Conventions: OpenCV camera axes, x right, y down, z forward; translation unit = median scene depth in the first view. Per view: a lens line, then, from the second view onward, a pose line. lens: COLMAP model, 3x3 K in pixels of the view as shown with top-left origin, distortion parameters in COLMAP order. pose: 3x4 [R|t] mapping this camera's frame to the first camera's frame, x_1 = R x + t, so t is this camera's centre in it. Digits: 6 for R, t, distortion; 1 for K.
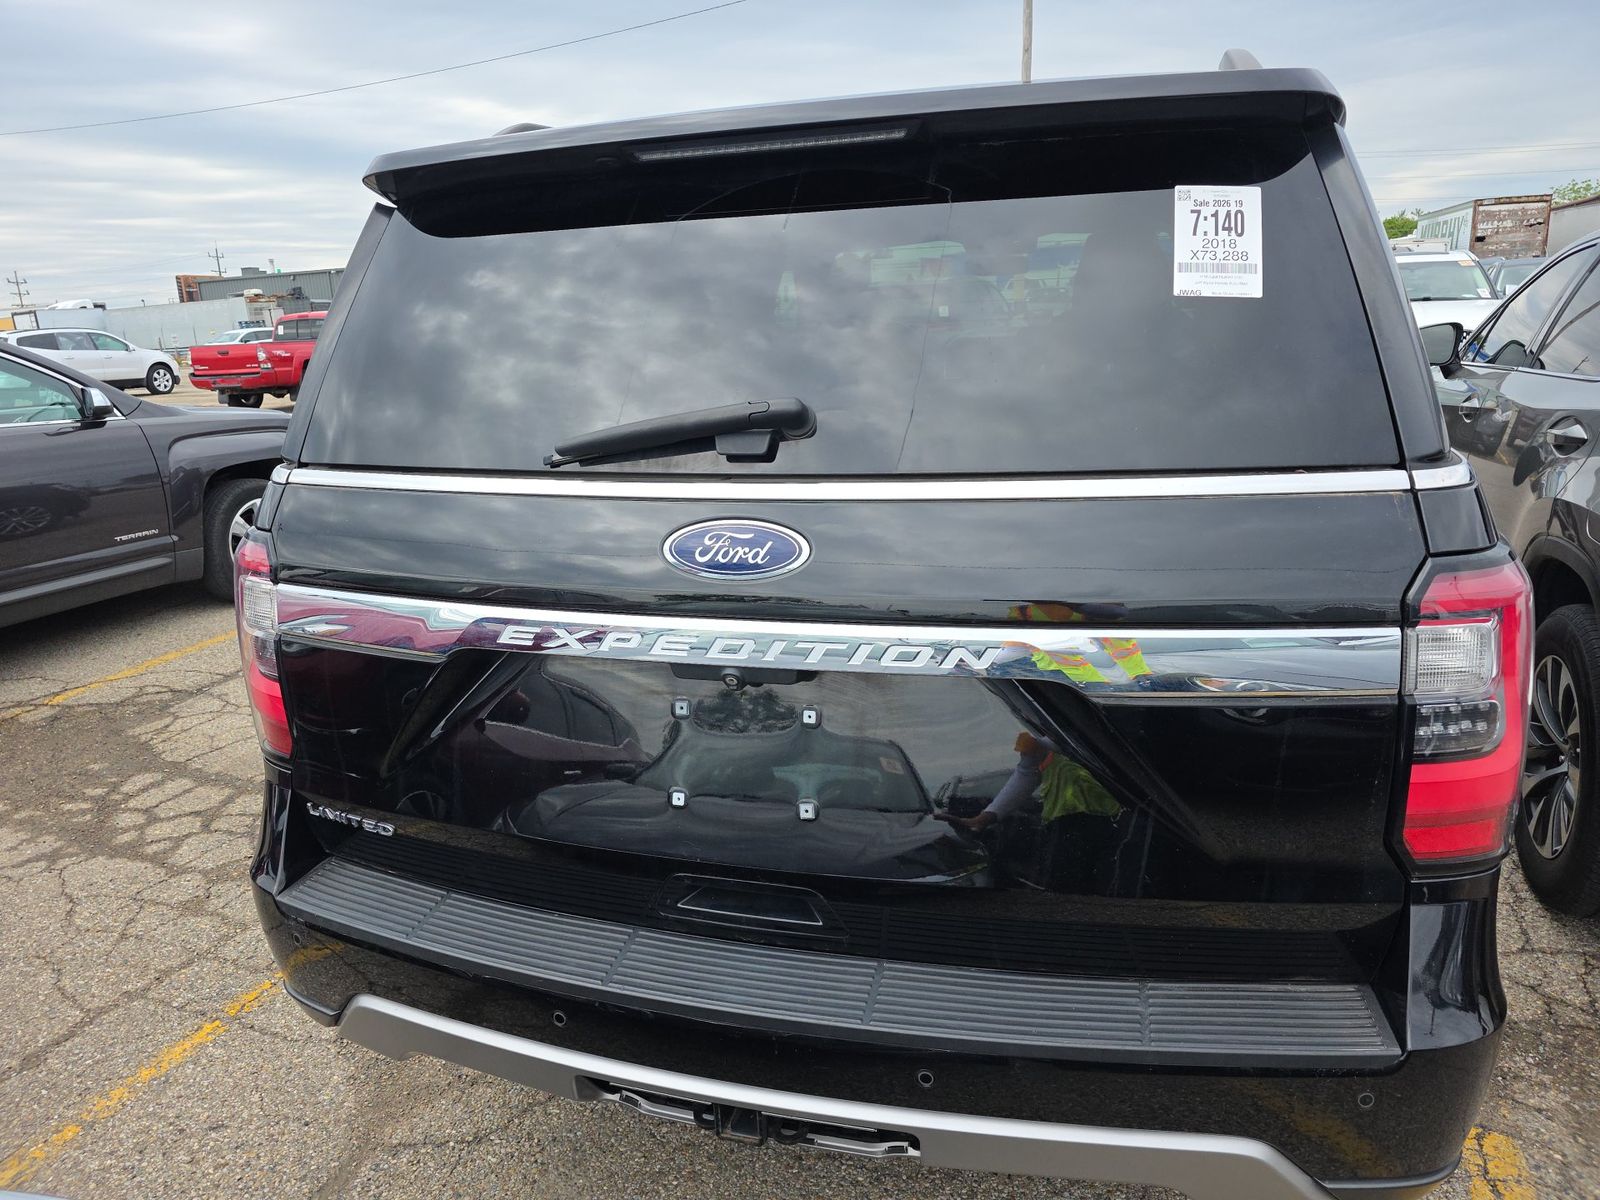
lens RADIAL K [[1058.7, 0, 798.2], [0, 1058.7, 596.5], [0, 0, 1]] dist [0.018319, -0.010279]
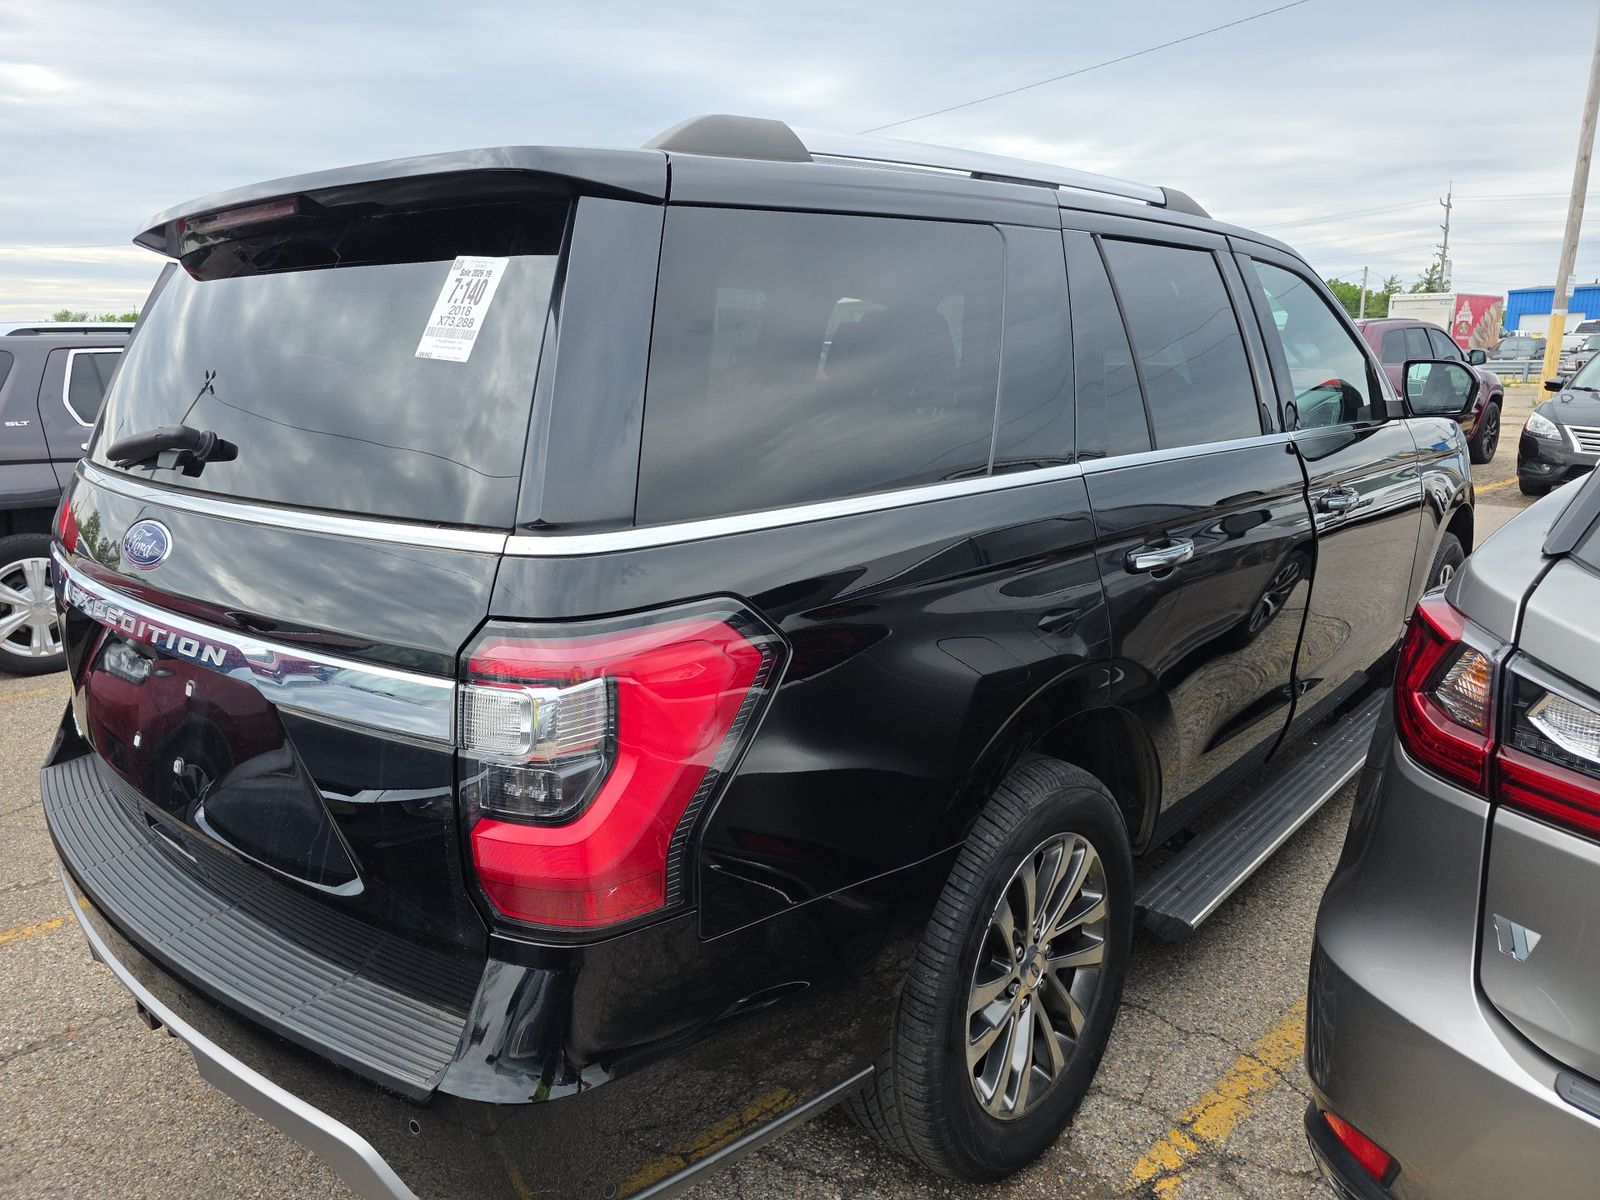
lens RADIAL K [[1058.7, 0, 795.1], [0, 1058.7, 605.0], [0, 0, 1]] dist [0.018319, -0.010279]
pose [[0.916192, 0.128283, -0.379652, 1.155423], [-0.135509, 0.990746, 0.007753, -0.090261], [0.377133, 0.044343, 0.925097, 0.144985]]
